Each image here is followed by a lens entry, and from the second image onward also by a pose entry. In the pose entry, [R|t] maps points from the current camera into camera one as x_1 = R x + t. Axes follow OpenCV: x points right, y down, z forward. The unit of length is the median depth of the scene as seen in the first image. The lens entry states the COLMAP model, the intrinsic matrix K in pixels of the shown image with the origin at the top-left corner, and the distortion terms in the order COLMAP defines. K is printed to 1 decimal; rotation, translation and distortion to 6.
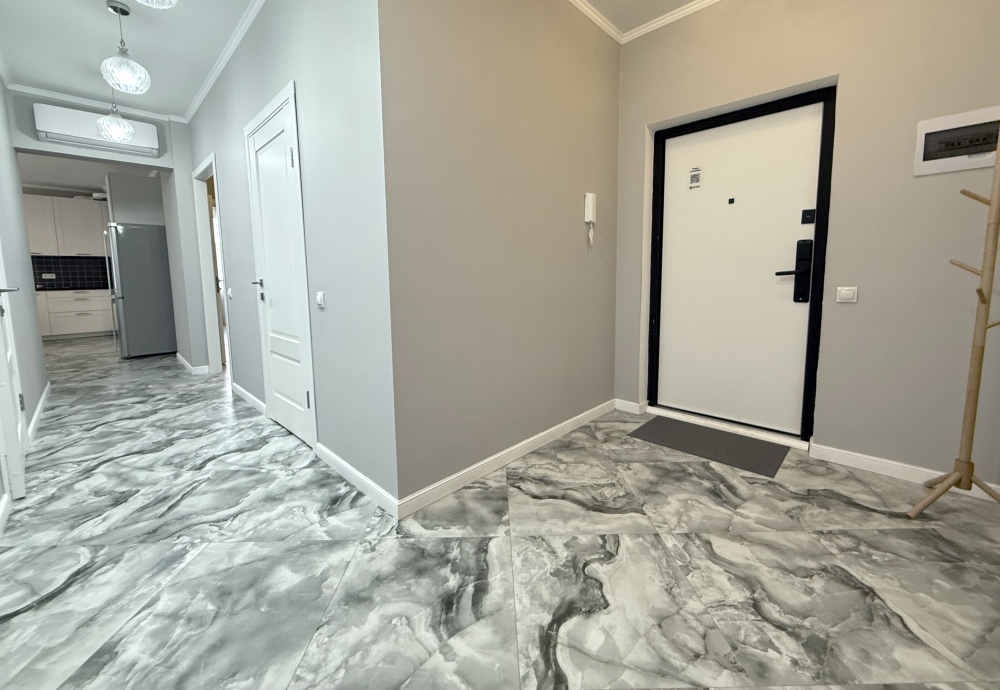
lens RADIAL K [[401.7, 0, 500.5], [0, 401.7, 312.1], [0, 0, 1]] dist [0.000936, -0.000101]
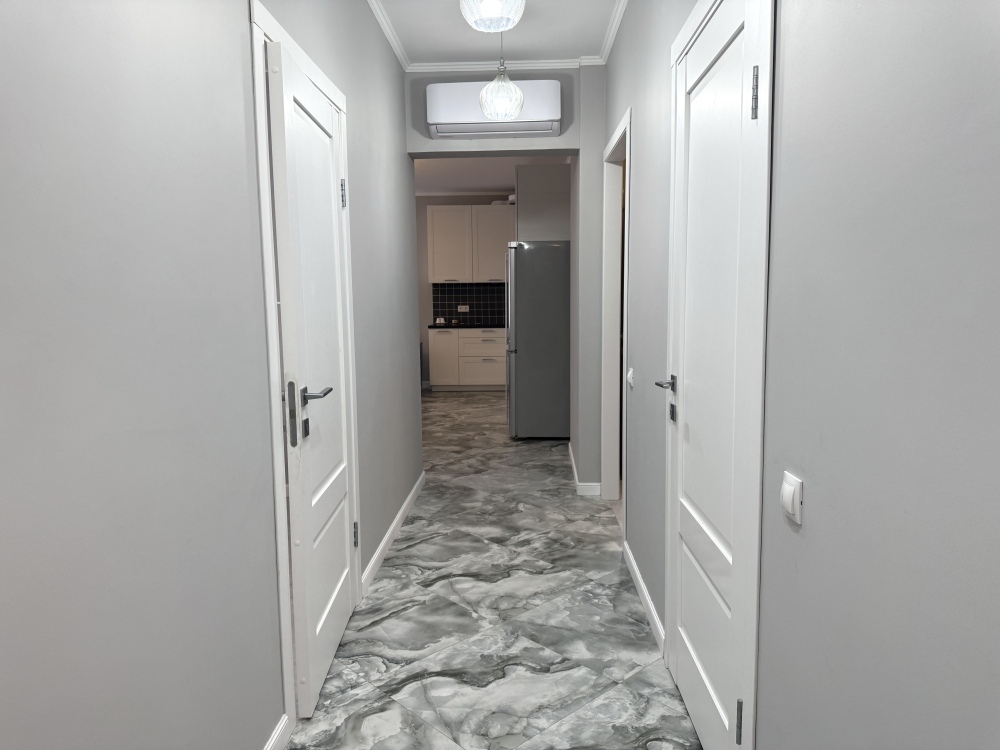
lens RADIAL K [[700.4, 0, 501.7], [0, 700.4, 376.1], [0, 0, 1]] dist [0.043155, -0.062202]
pose [[0.673860, 0.092444, -0.733053, -0.123015], [-0.067539, 0.995695, 0.063481, -0.102714], [0.735765, 0.006732, 0.677203, 0.273022]]
